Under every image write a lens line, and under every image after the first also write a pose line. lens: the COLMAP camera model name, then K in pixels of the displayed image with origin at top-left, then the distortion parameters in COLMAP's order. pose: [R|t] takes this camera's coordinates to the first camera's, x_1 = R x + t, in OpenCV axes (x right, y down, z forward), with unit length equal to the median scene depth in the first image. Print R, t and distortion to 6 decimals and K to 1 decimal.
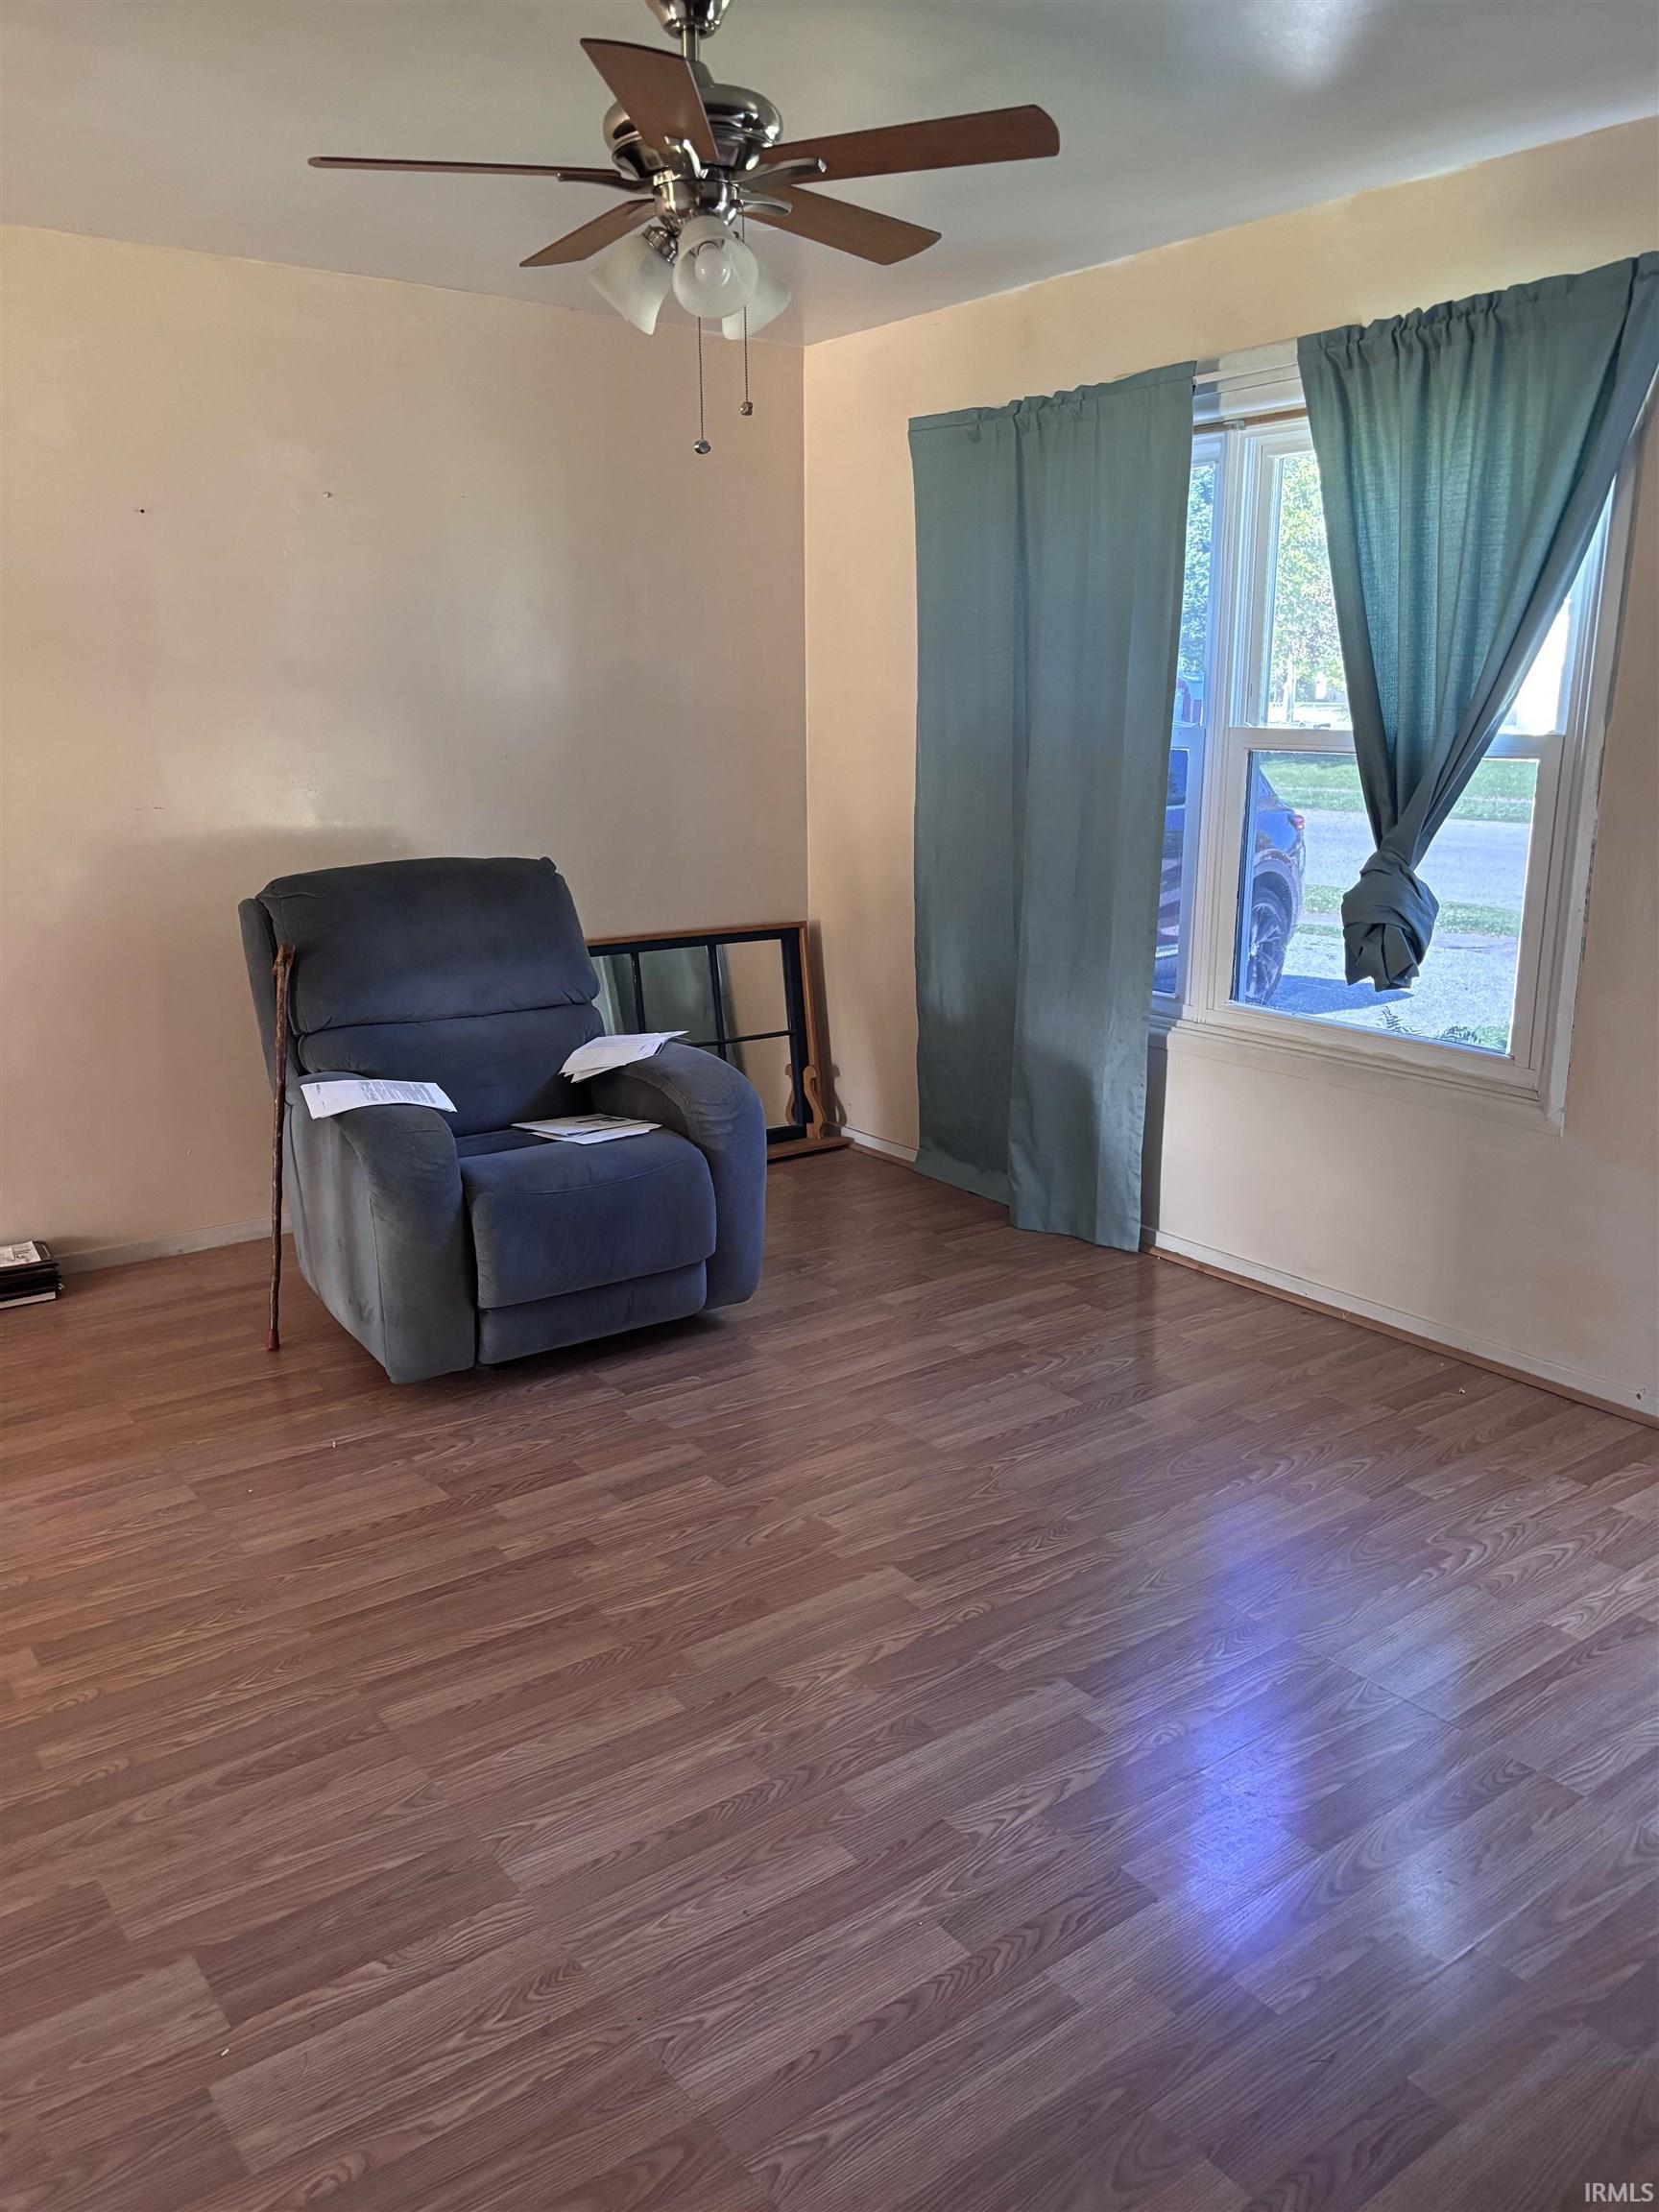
lens RADIAL K [[1684.5, 0, 829.5], [0, 1684.5, 1106.0], [0, 0, 1]] dist [0.101934, -0.121420]
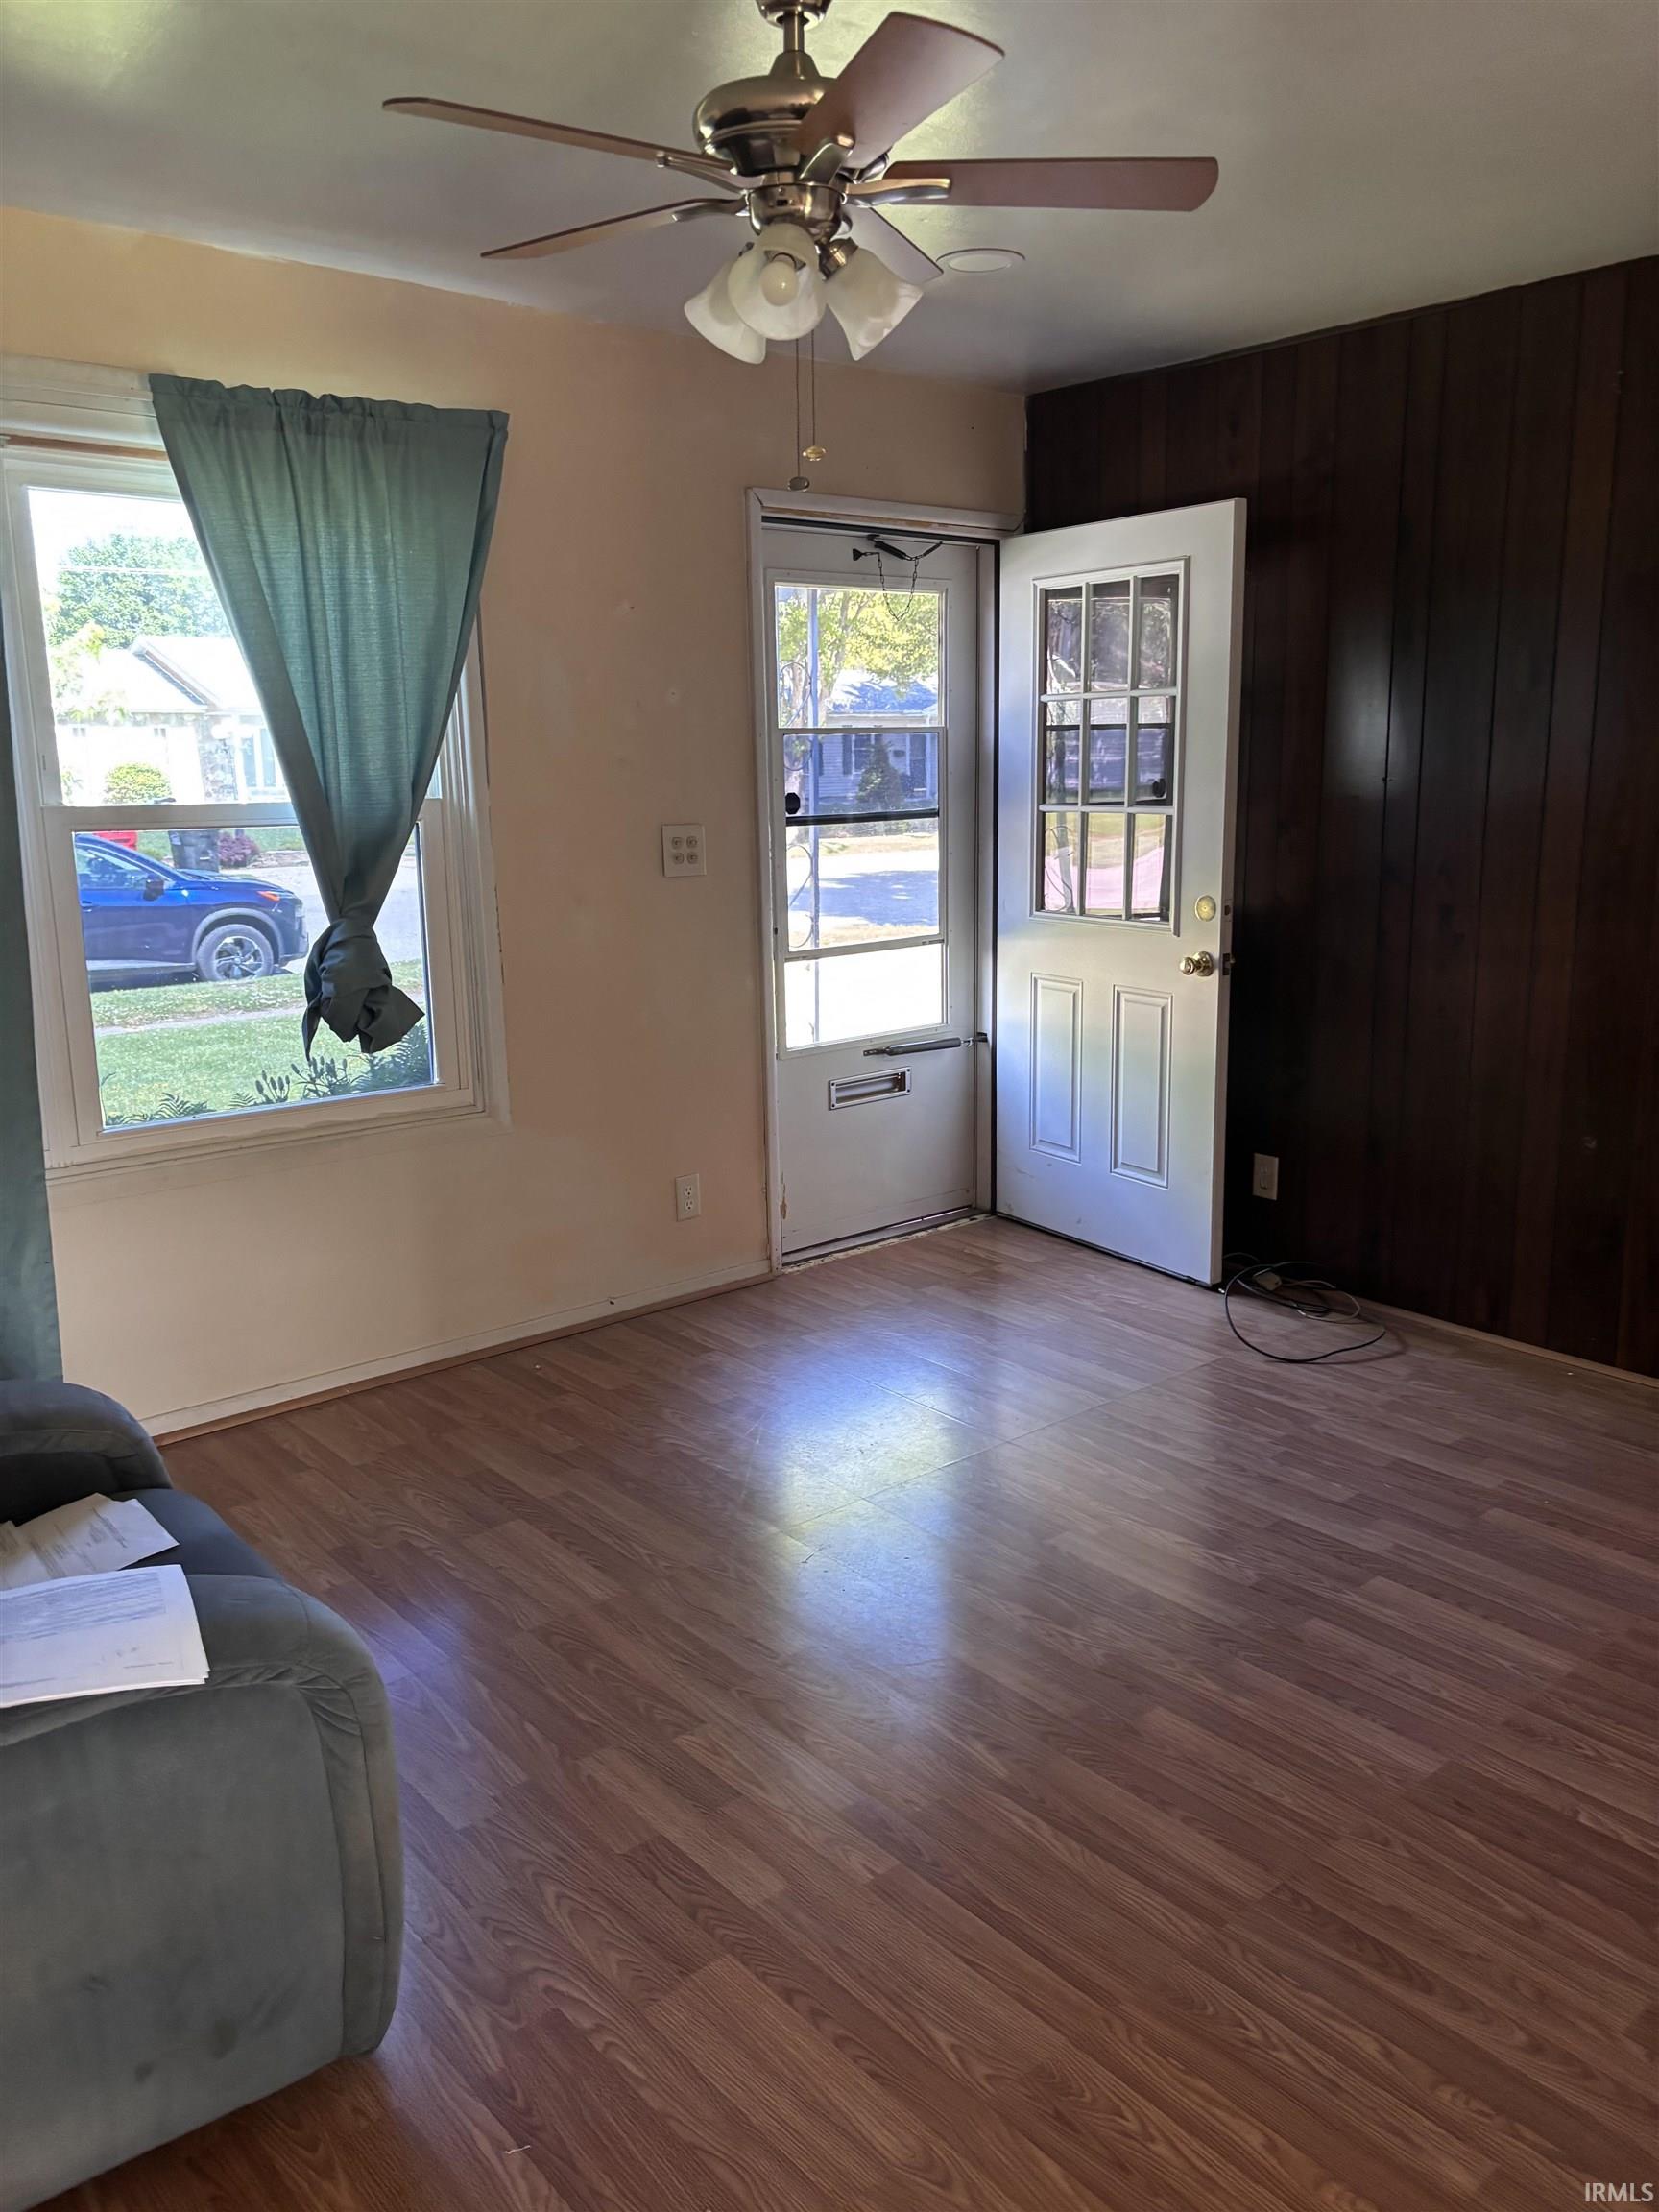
lens RADIAL K [[1684.5, 0, 829.5], [0, 1684.5, 1106.0], [0, 0, 1]] dist [0.101934, -0.121420]
pose [[-0.077763, -0.197544, 0.977205, -0.799595], [0.244448, 0.946475, 0.210785, -0.211822], [-0.966539, 0.255267, -0.025312, 0.876364]]
